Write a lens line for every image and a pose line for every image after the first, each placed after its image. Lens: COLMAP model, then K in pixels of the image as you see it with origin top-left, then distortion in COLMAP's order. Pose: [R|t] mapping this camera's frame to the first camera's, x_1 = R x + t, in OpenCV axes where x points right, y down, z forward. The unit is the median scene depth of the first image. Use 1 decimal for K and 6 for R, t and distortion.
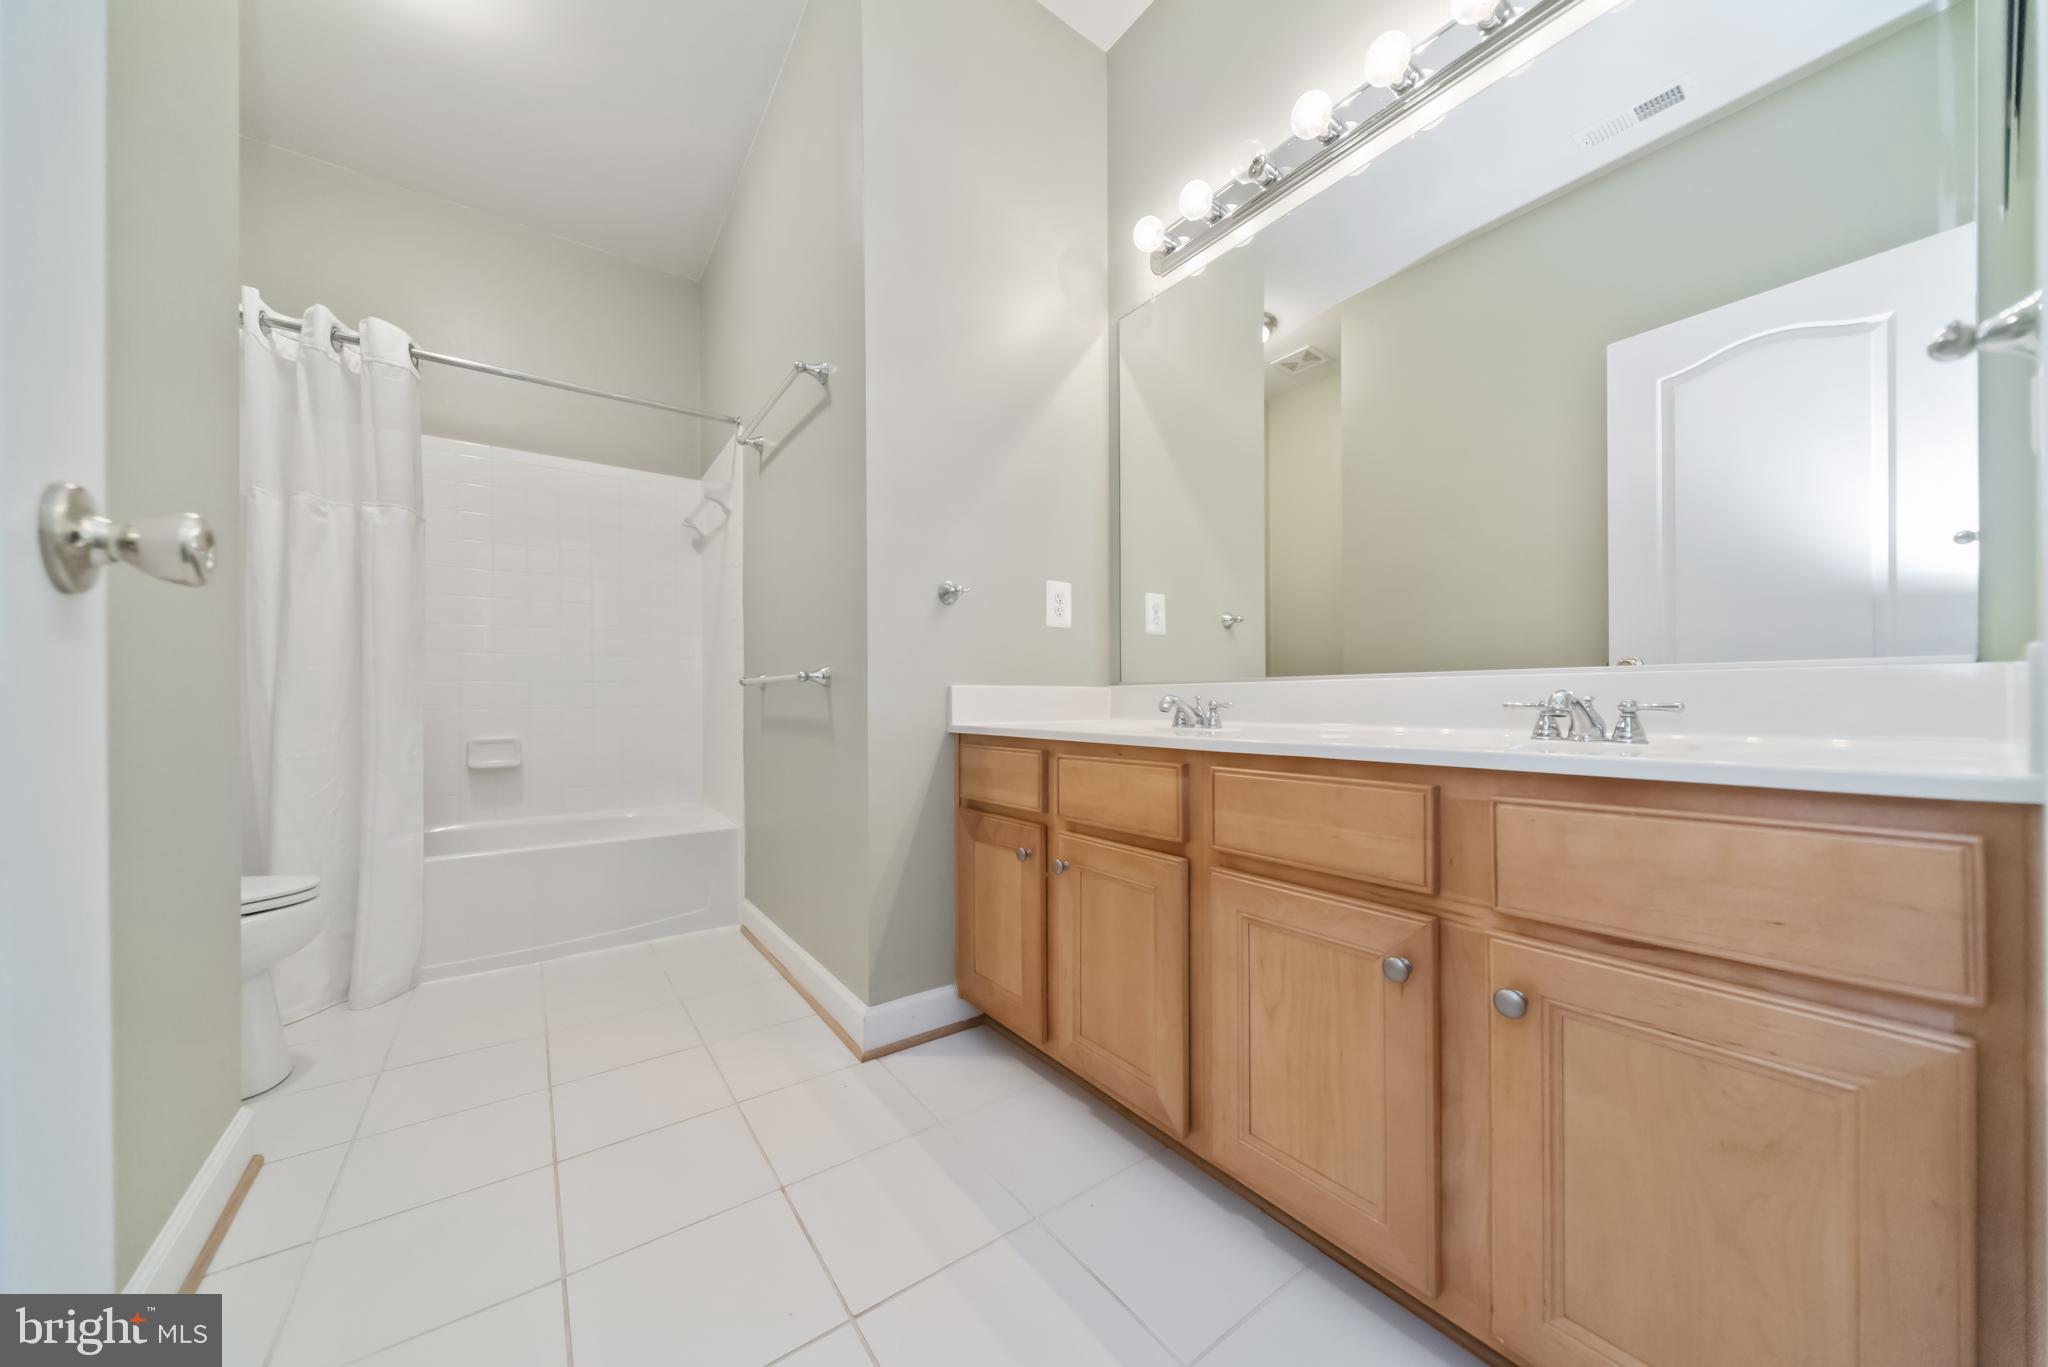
lens RADIAL K [[699.0, 0, 1027.0], [0, 699.0, 699.5], [0, 0, 1]] dist [-0.002458, -0.000128]
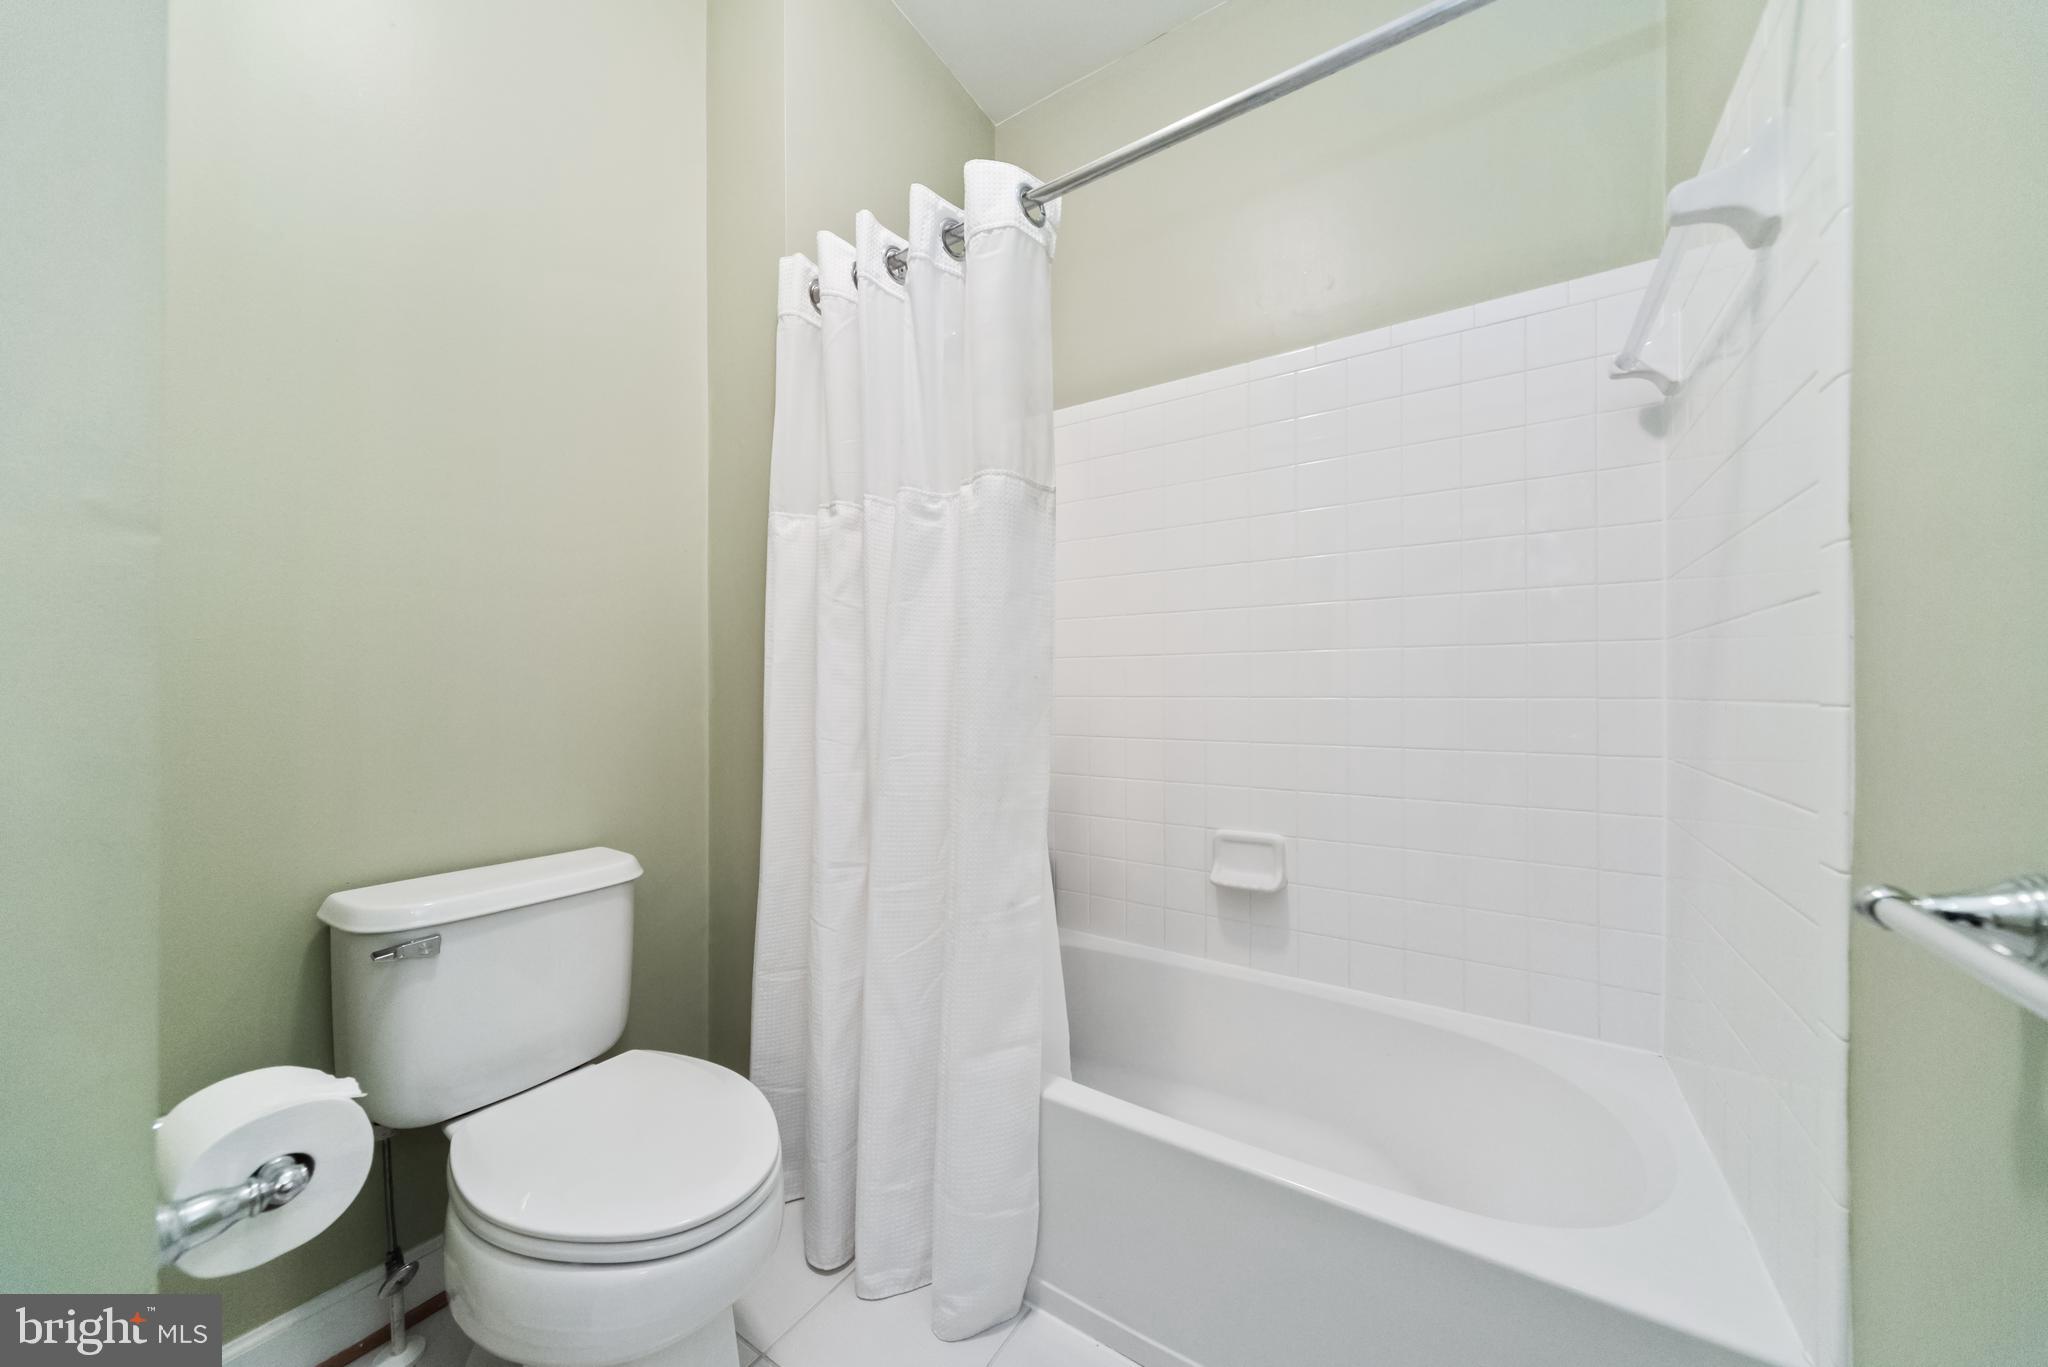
lens RADIAL K [[699.0, 0, 1022.6], [0, 699.0, 688.6], [0, 0, 1]] dist [-0.002458, -0.000128]
pose [[0.362576, 0.004510, -0.931943, -0.268733], [-0.002013, 0.999990, 0.004056, -0.077006], [0.931952, 0.000406, 0.362581, 0.605267]]
